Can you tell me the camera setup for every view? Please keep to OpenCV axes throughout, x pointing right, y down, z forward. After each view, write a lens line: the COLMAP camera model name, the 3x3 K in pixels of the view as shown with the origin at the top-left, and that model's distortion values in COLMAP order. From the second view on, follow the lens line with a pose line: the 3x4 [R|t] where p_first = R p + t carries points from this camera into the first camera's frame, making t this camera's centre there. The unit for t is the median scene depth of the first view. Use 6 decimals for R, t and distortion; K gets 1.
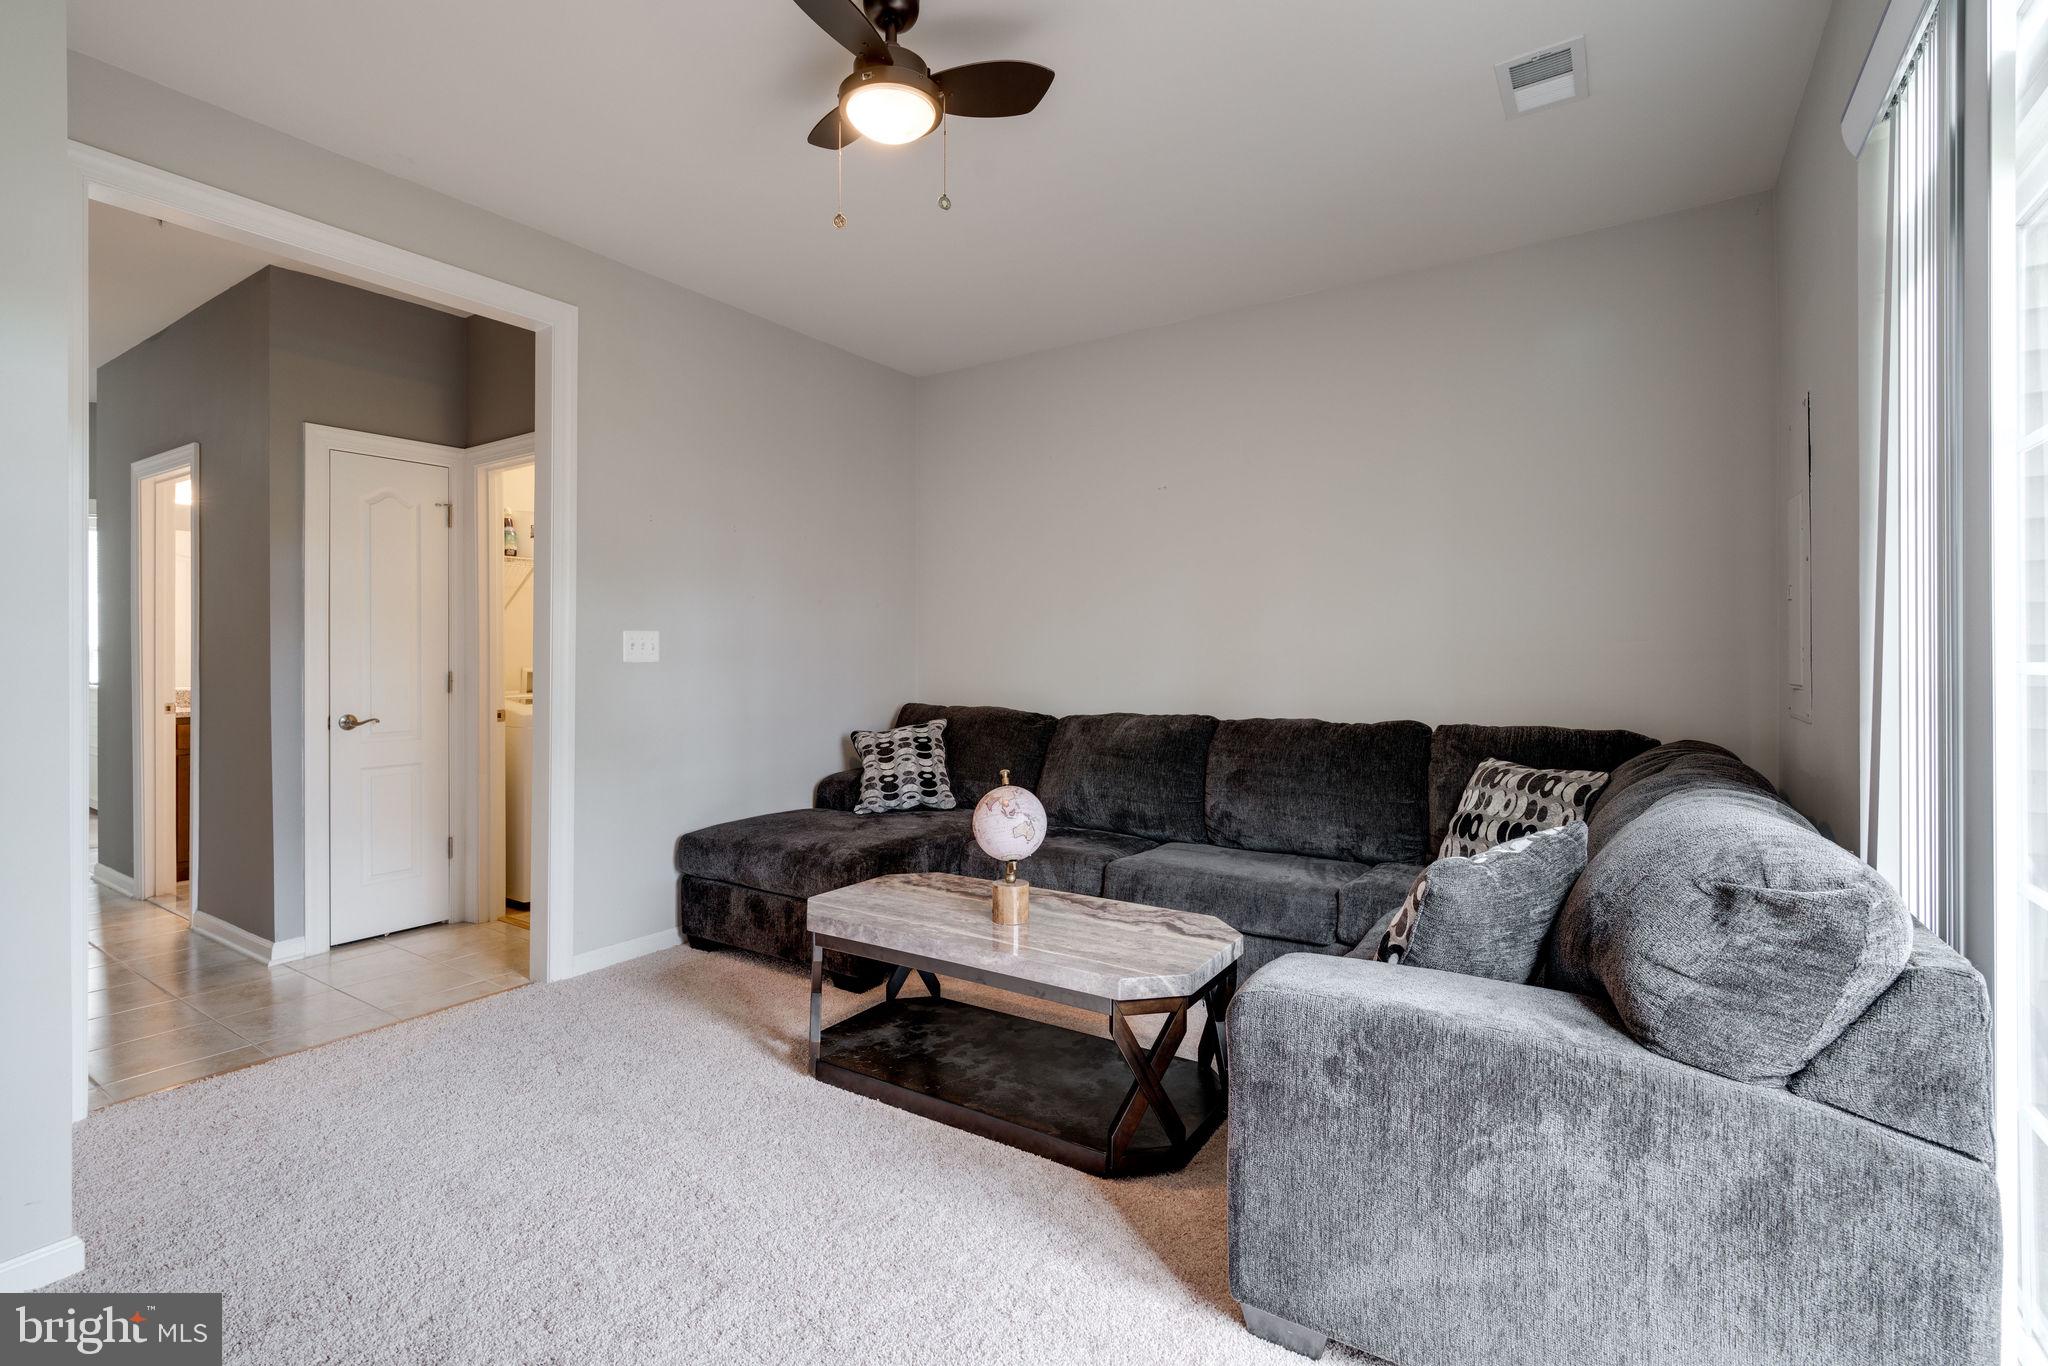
lens RADIAL K [[926.7, 0, 1013.9], [0, 926.7, 656.7], [0, 0, 1]] dist [-0.004441, 0.001309]
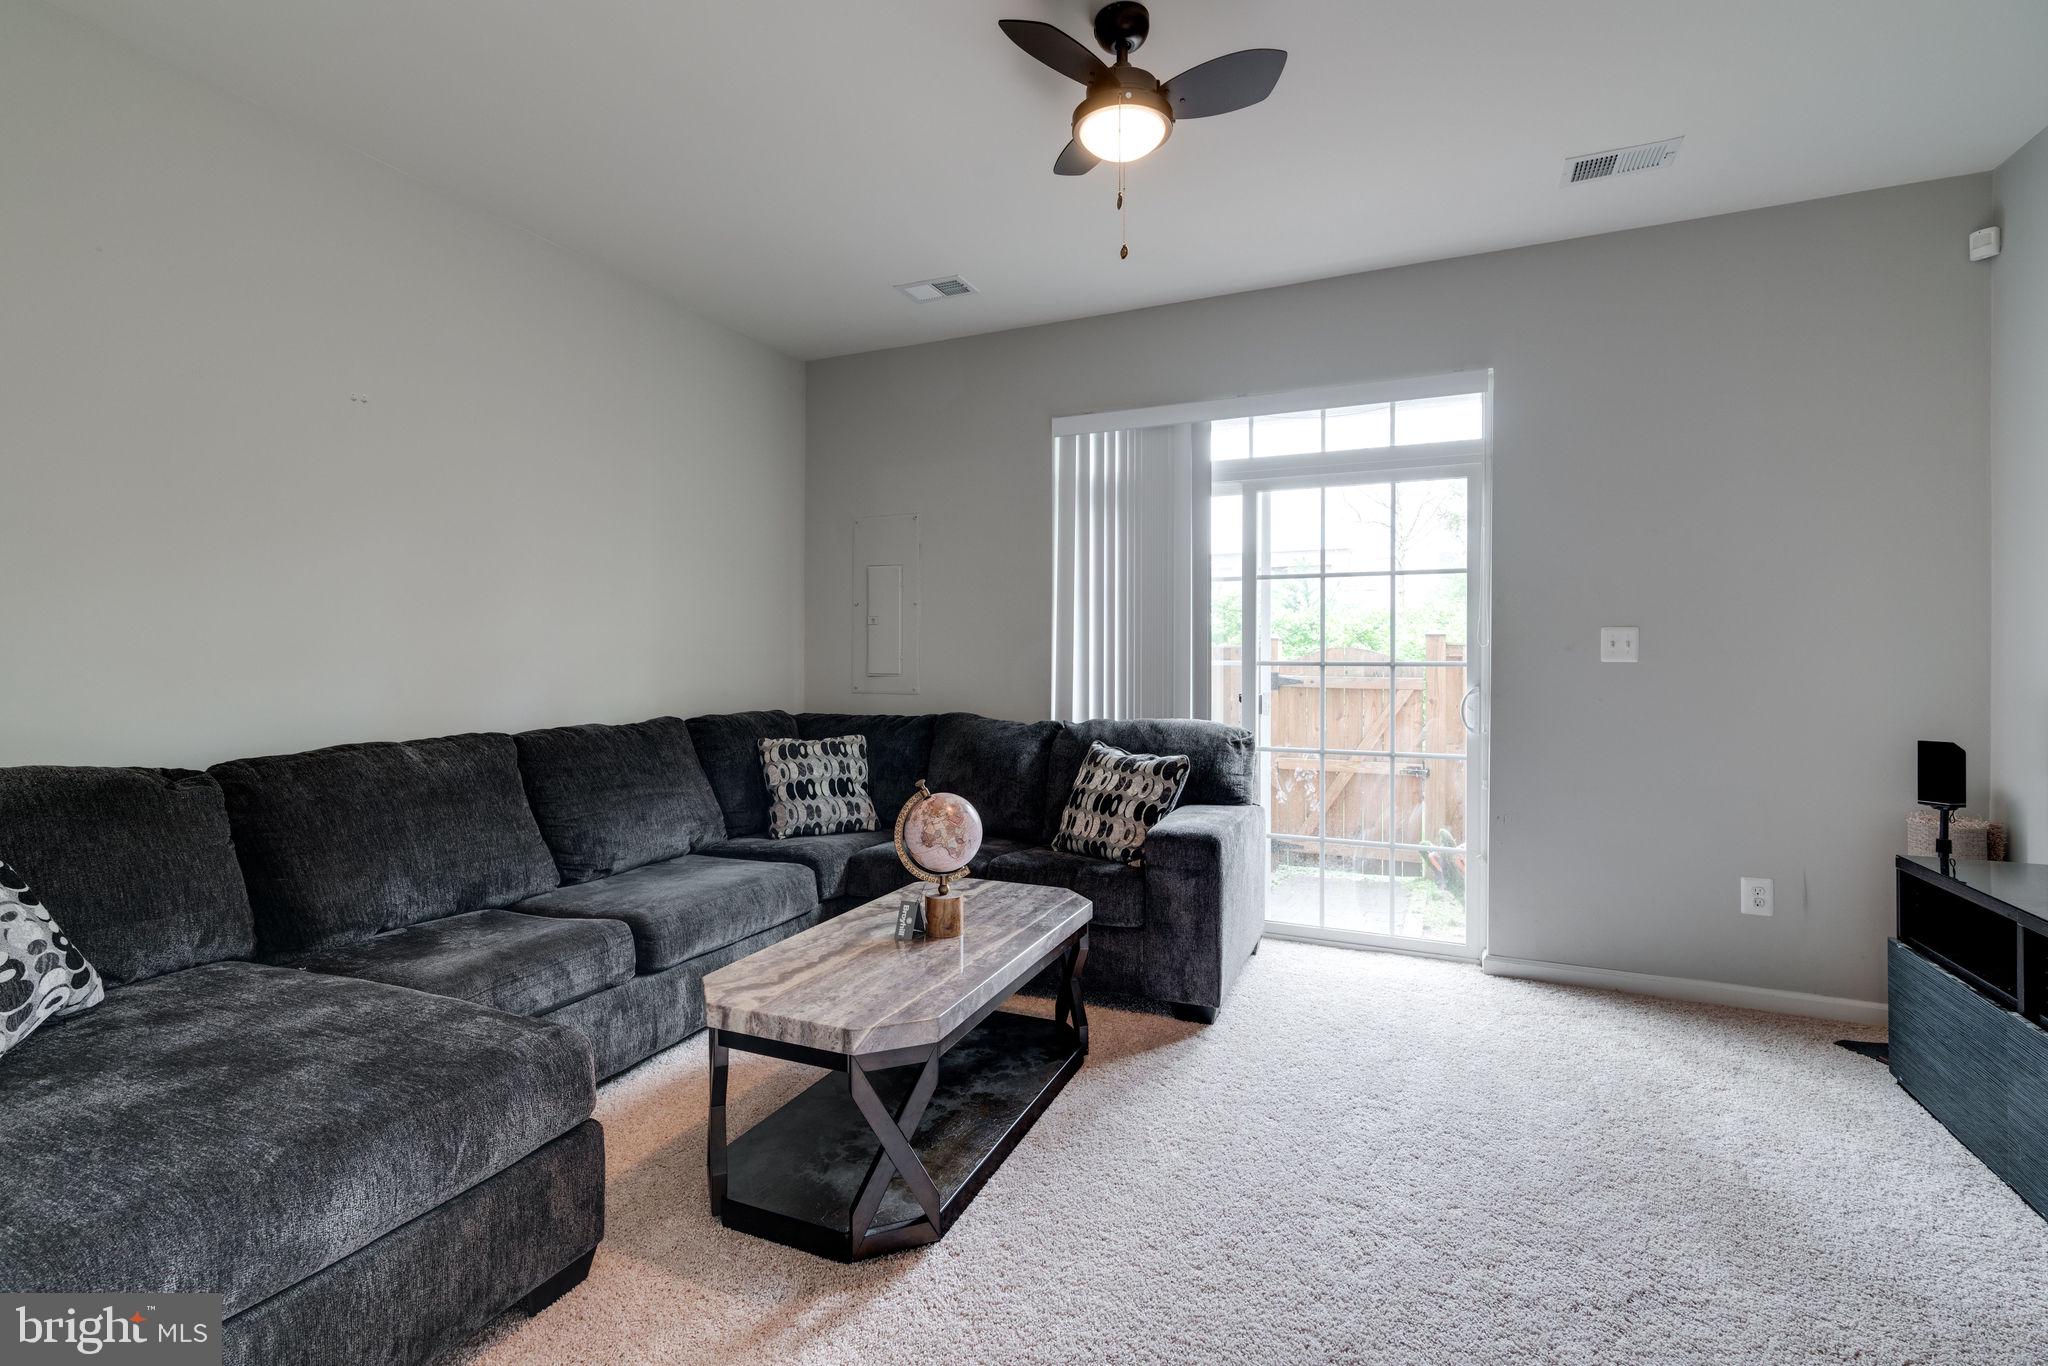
lens RADIAL K [[926.7, 0, 1013.9], [0, 926.7, 656.7], [0, 0, 1]] dist [-0.004441, 0.001309]
pose [[-0.172248, 0.001760, 0.985052, -0.672755], [-0.004862, 0.999985, -0.002637, 0.000629], [-0.985042, -0.005244, -0.172237, 0.766460]]
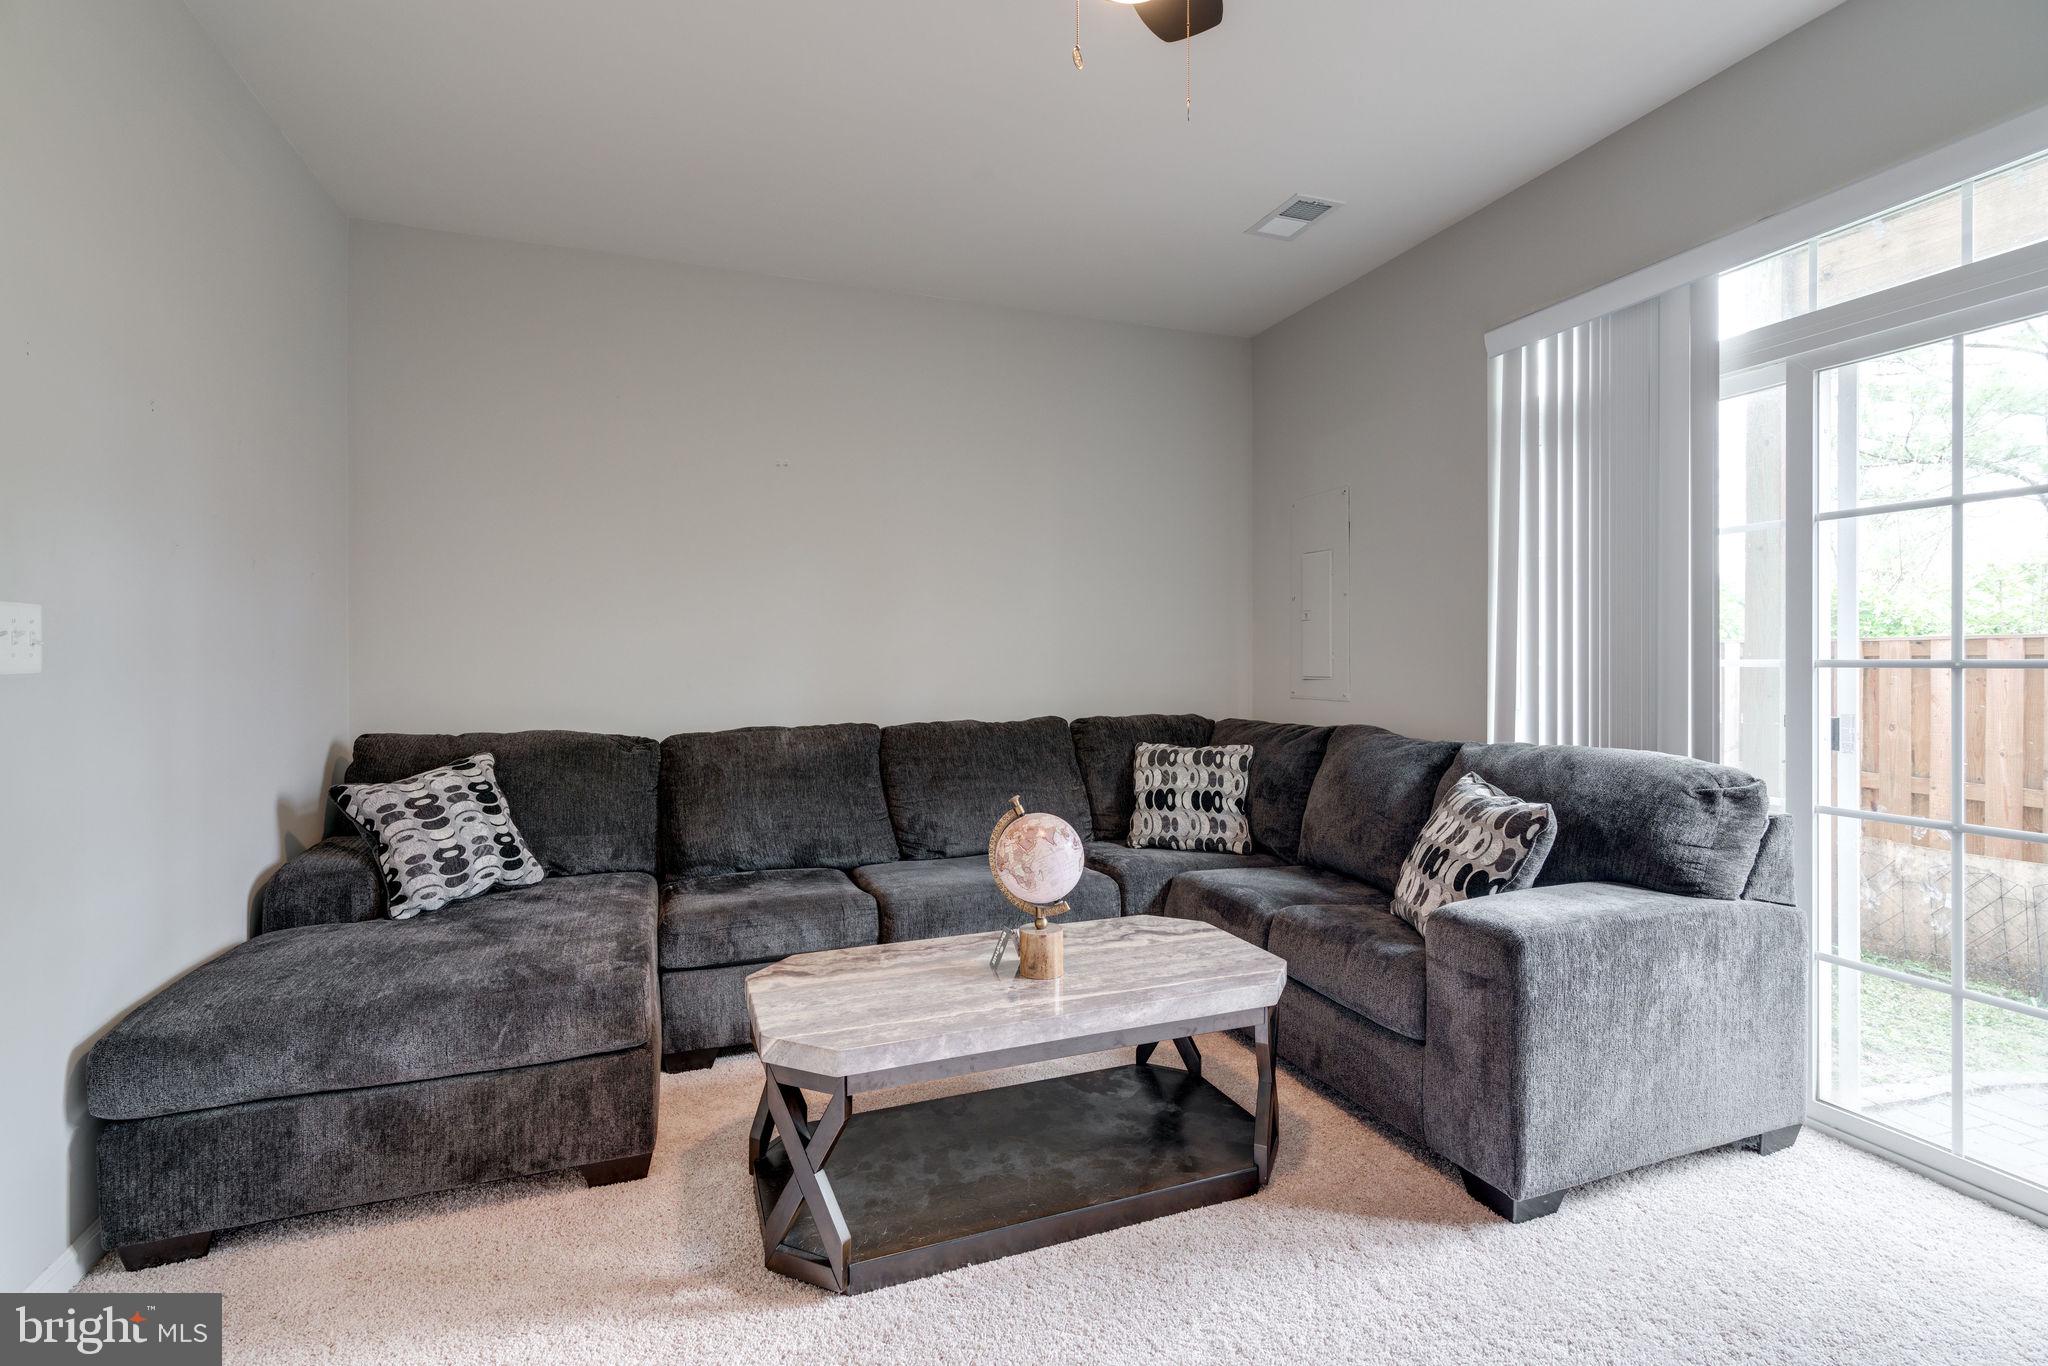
lens RADIAL K [[926.7, 0, 1013.9], [0, 926.7, 656.7], [0, 0, 1]] dist [-0.004441, 0.001309]
pose [[0.586853, 0.000353, 0.809693, -0.489642], [0.002231, 0.999995, -0.002052, -0.000467], [-0.809690, 0.003010, 0.586850, 0.368239]]
